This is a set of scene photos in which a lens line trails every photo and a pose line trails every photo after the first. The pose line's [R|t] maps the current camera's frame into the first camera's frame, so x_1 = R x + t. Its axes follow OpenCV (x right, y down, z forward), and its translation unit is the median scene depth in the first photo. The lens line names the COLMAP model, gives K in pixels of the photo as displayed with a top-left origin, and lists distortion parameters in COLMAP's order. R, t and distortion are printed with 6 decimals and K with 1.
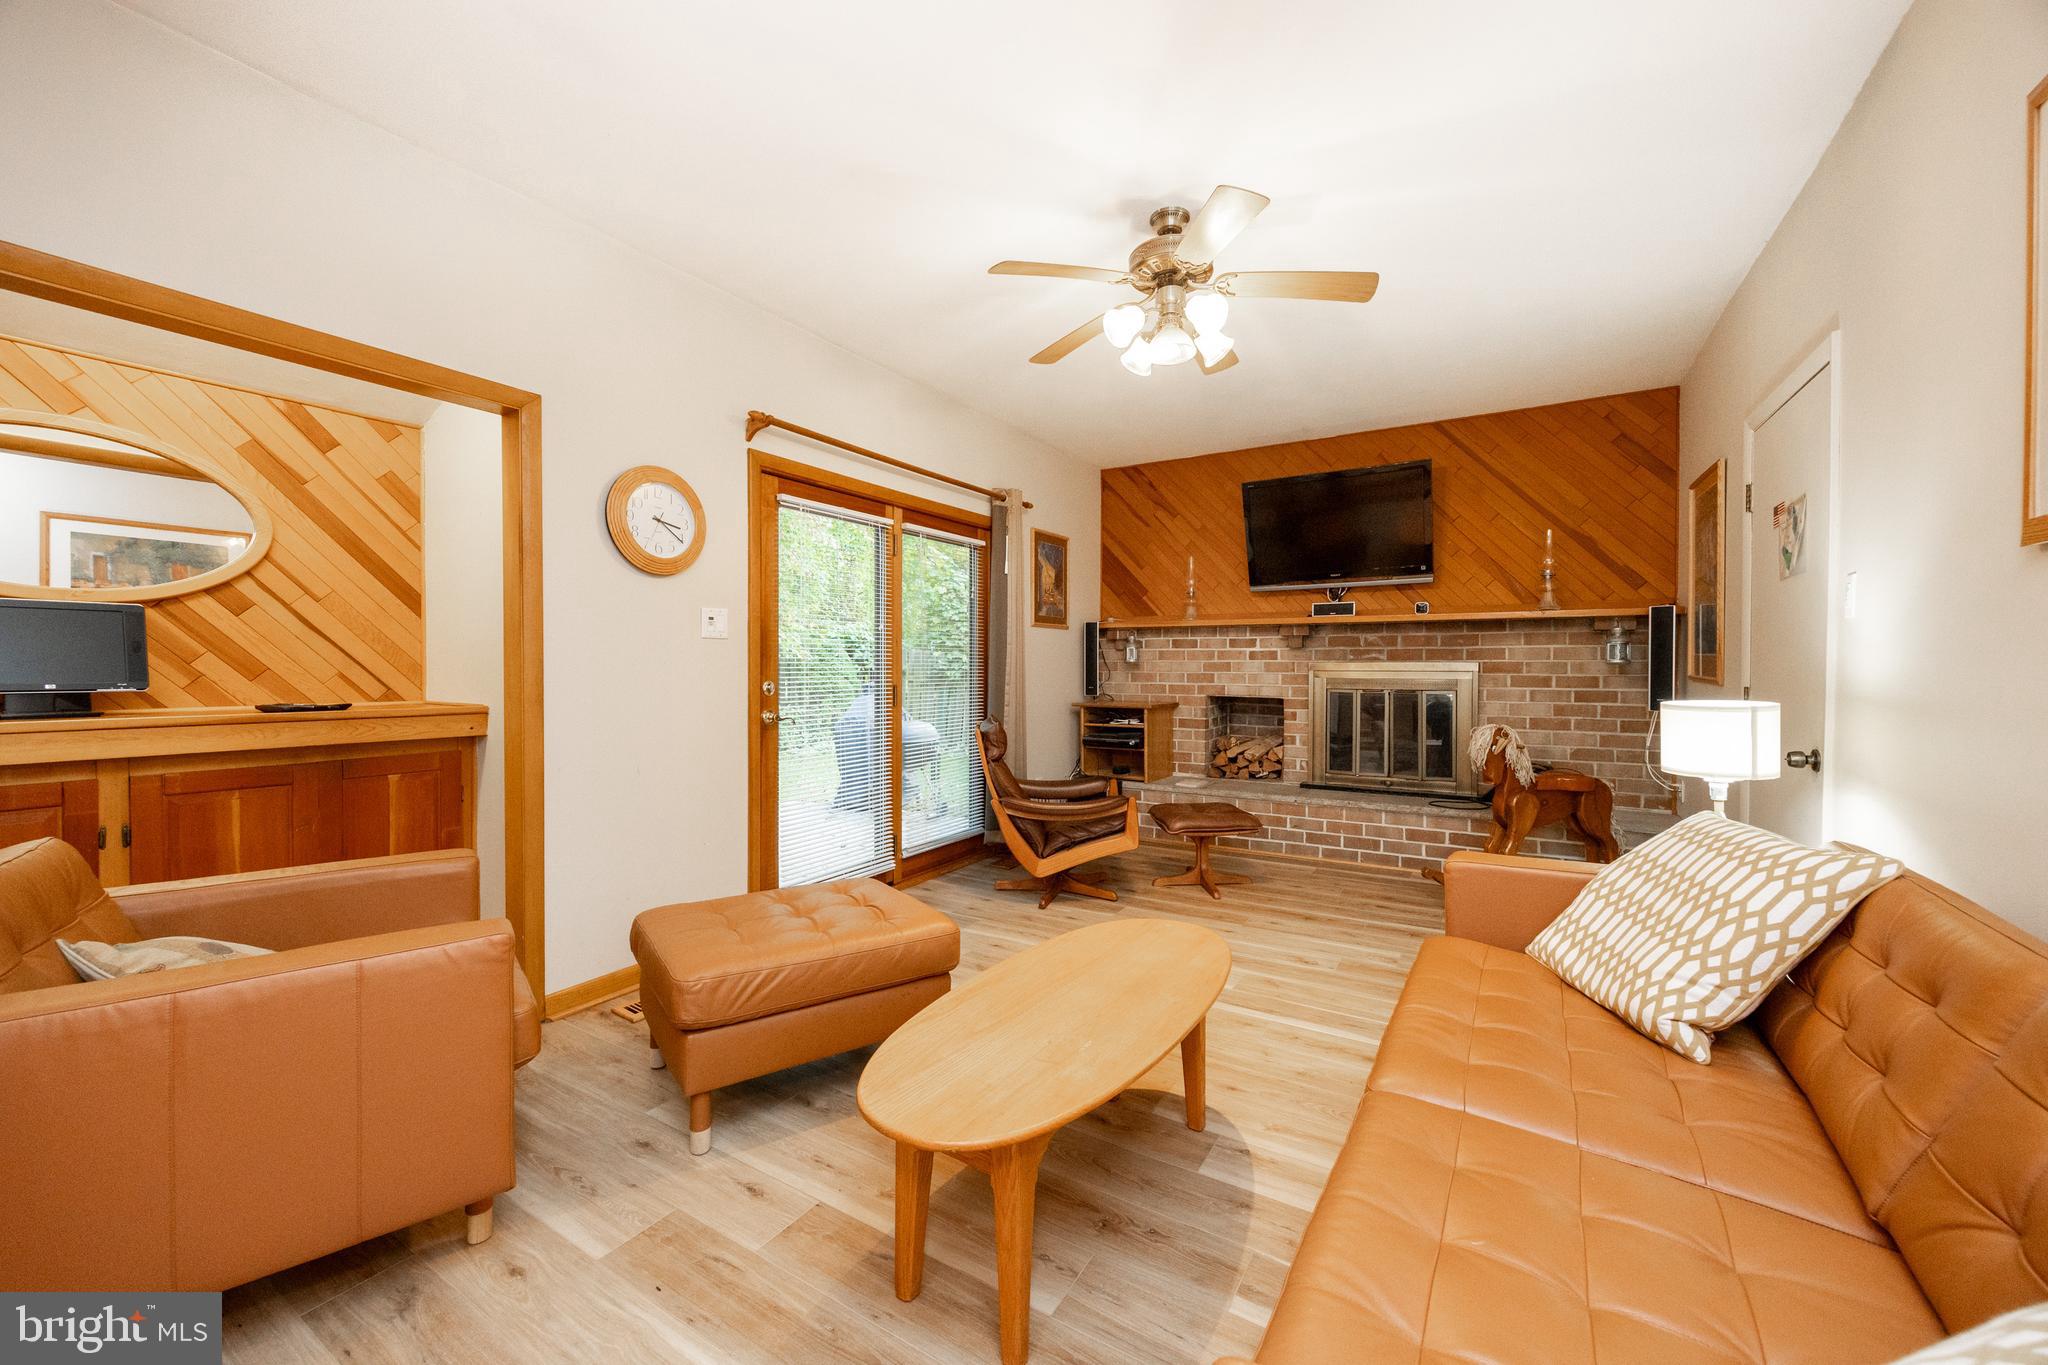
lens RADIAL K [[793.4, 0, 1035.8], [0, 793.4, 675.6], [0, 0, 1]] dist [-0.003139, -0.001107]
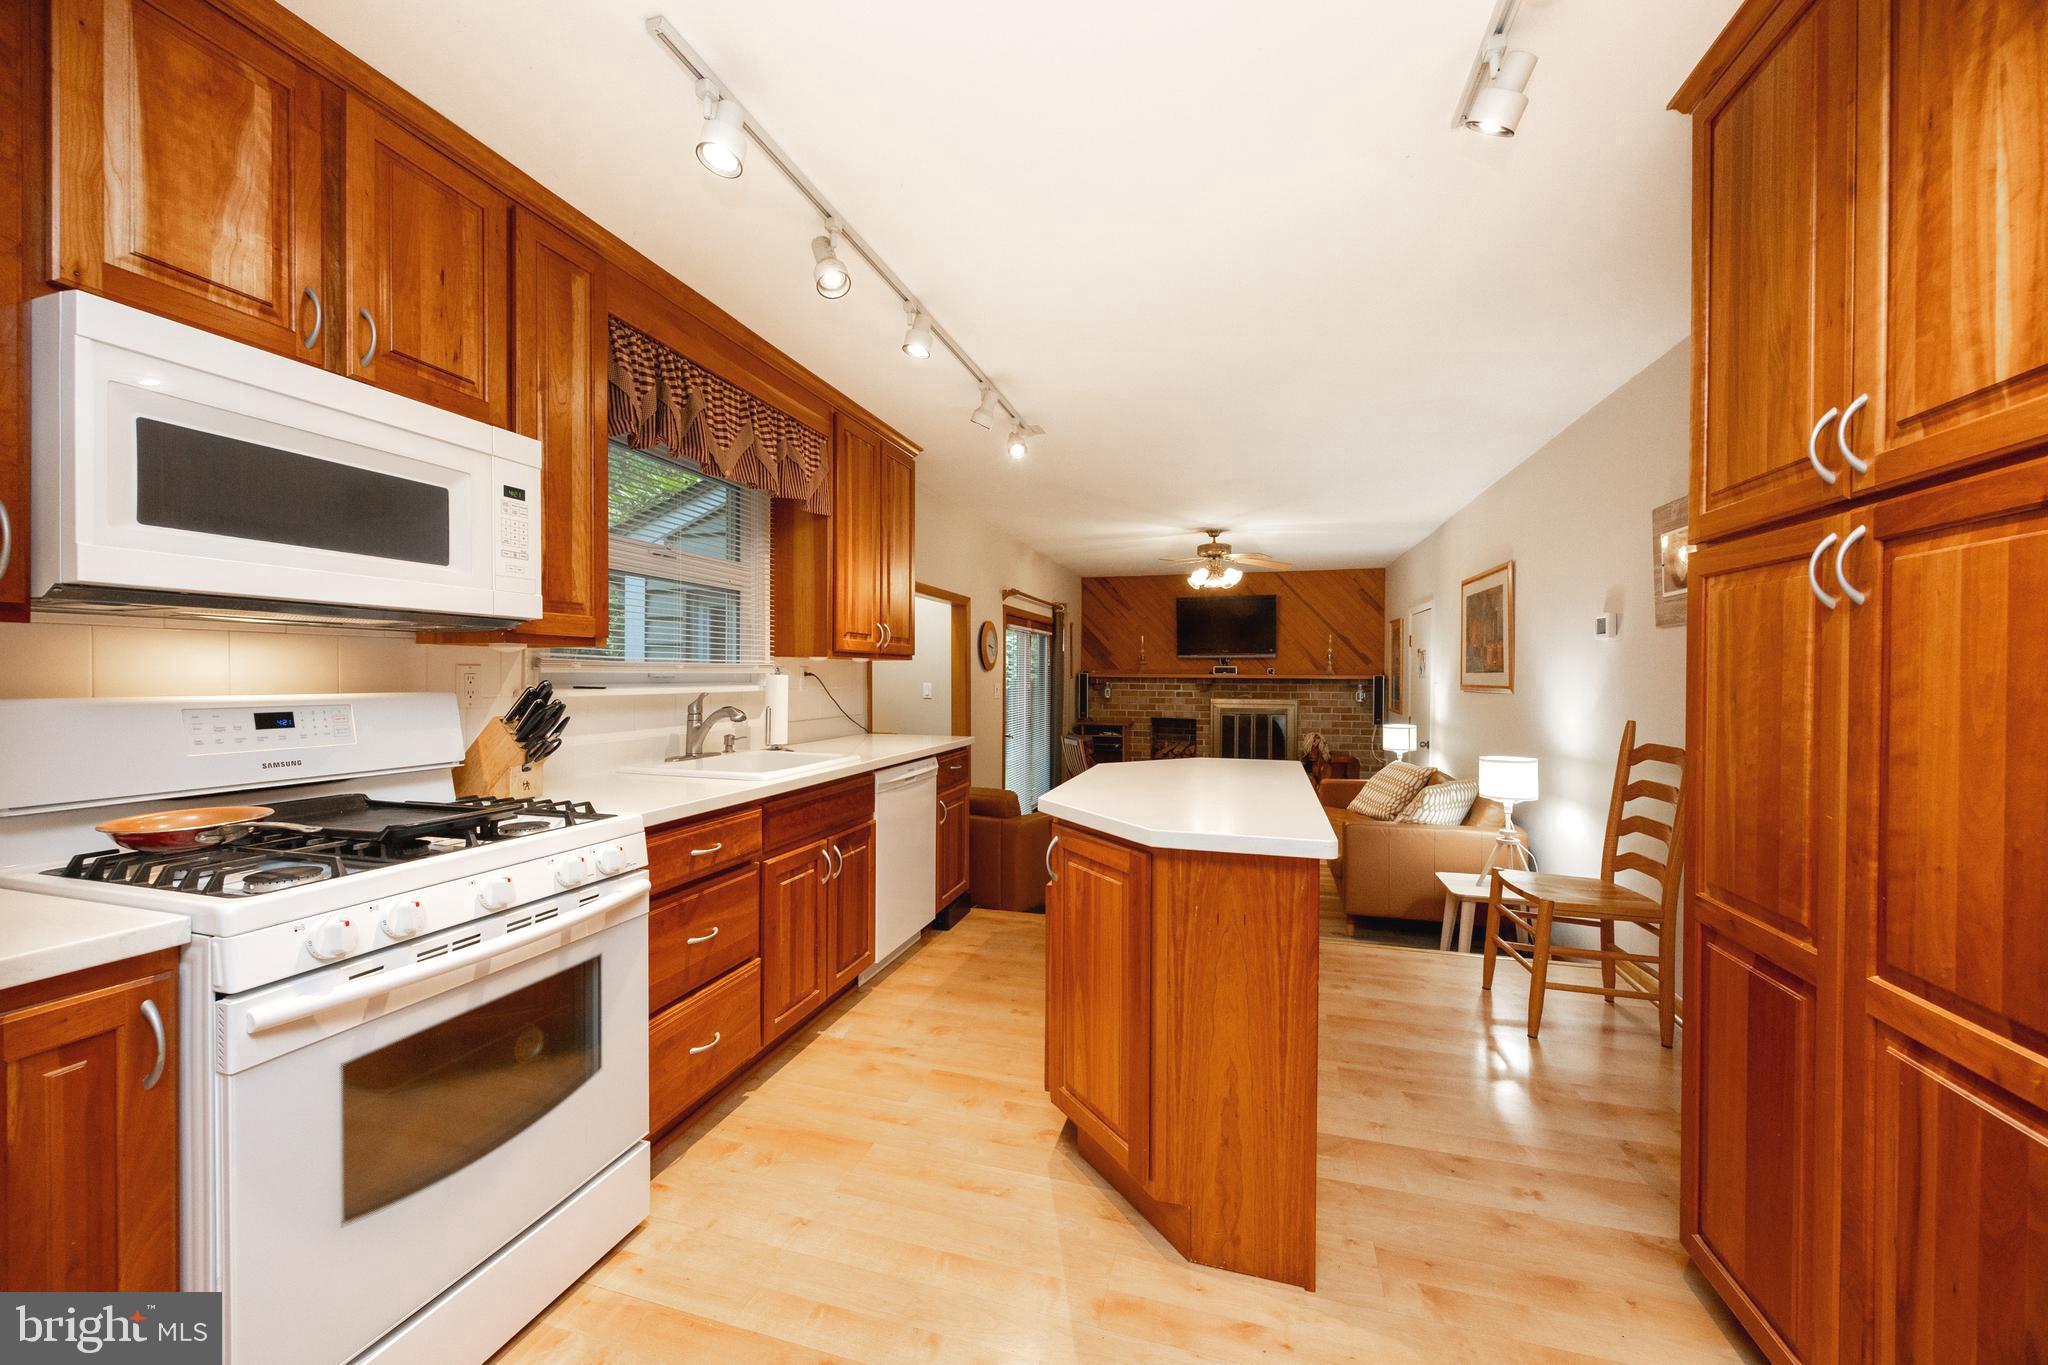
lens RADIAL K [[793.4, 0, 1043.6], [0, 793.4, 683.2], [0, 0, 1]] dist [-0.003139, -0.001107]
pose [[0.959408, -0.001055, 0.282020, -0.568102], [0.001037, 0.999999, 0.000213, -0.057753], [-0.282020, 0.000088, 0.959408, -0.667400]]
